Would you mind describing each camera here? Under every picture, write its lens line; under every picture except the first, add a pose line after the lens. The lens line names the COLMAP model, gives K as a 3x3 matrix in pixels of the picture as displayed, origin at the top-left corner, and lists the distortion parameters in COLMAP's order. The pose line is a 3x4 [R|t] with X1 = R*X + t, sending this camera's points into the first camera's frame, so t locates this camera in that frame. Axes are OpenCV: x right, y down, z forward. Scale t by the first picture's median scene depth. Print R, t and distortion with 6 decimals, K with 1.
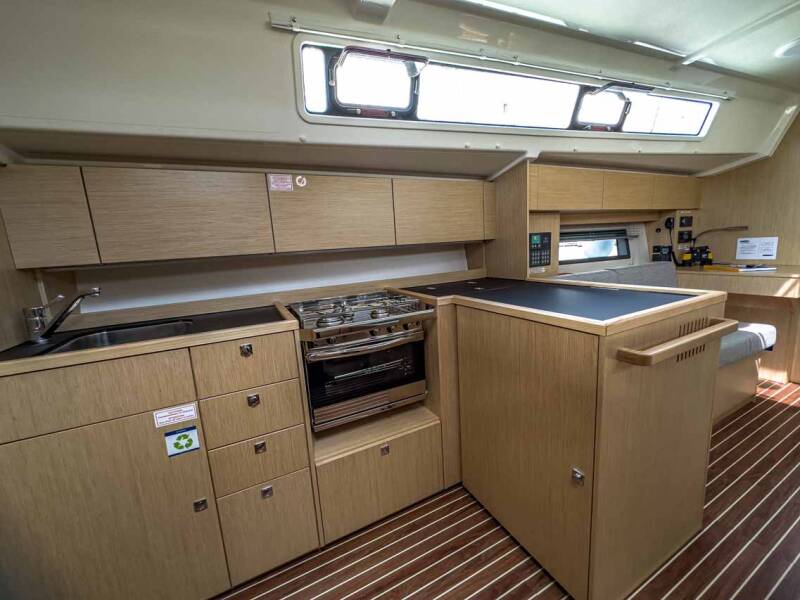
lens RADIAL K [[319.8, 0, 400.0], [0, 319.8, 300.0], [0, 0, 1]] dist [-0.001939, -0.000221]
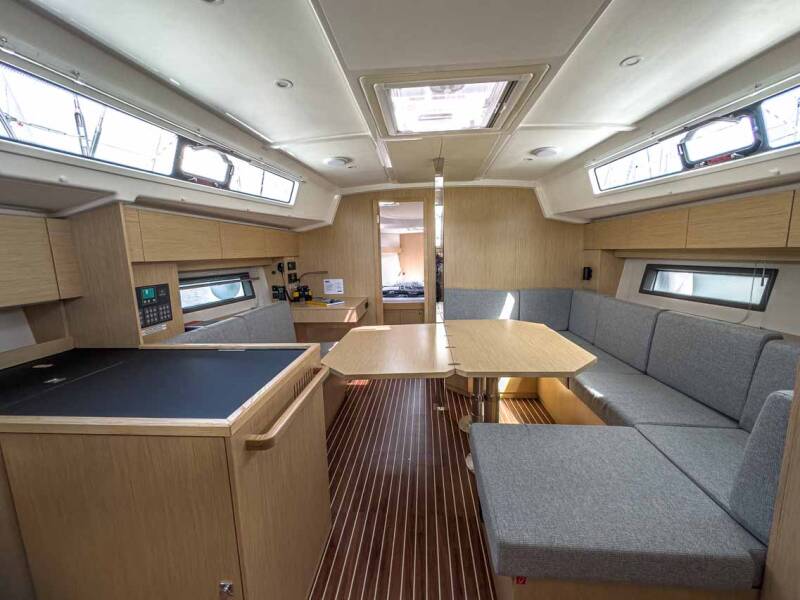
lens RADIAL K [[319.8, 0, 400.0], [0, 319.8, 300.0], [0, 0, 1]] dist [-0.001939, -0.000221]
pose [[0.512485, -0.078114, 0.855136, 0.048389], [0.133573, 0.990984, 0.010473, -0.094843], [-0.848244, 0.108855, 0.518298, 0.013166]]
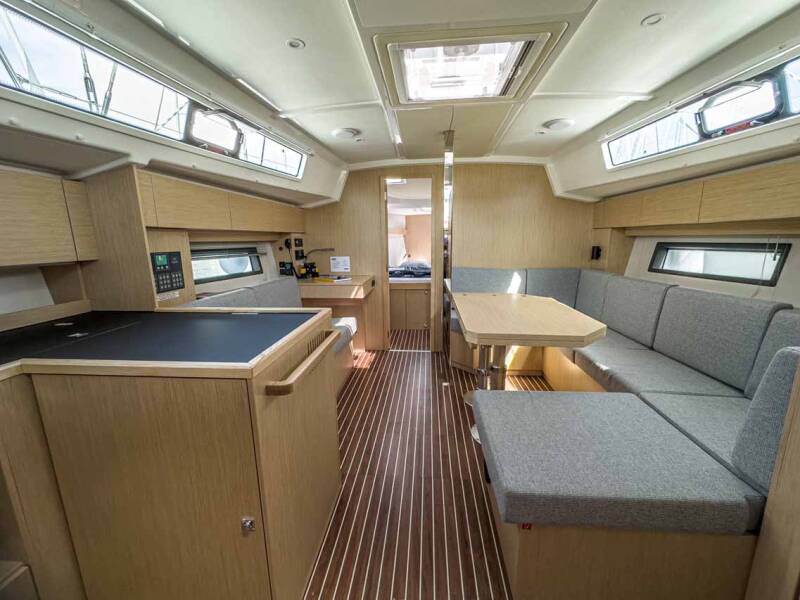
lens RADIAL K [[321.4, 0, 400.0], [0, 321.4, 300.0], [0, 0, 1]] dist [-0.003038, 0.000065]
pose [[0.522574, -0.106592, 0.845905, 0.026366], [0.122420, 0.991254, 0.049281, -0.049884], [-0.843759, 0.077803, 0.531053, 0.025822]]
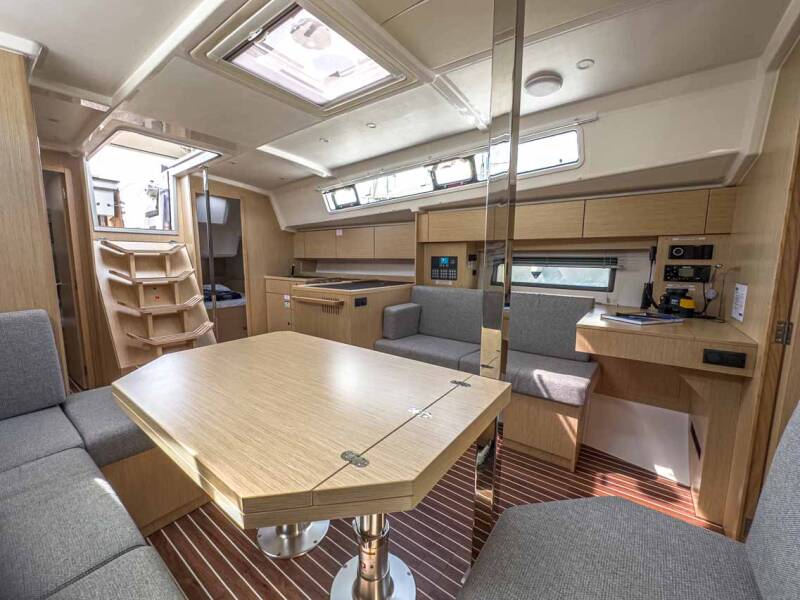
lens RADIAL K [[319.8, 0, 400.0], [0, 319.8, 300.0], [0, 0, 1]] dist [-0.001939, -0.000221]
pose [[0.452337, 0.178046, -0.873894, 1.647308], [-0.181417, 0.977752, 0.105303, -0.134645], [0.873200, 0.110906, 0.474574, 0.165991]]
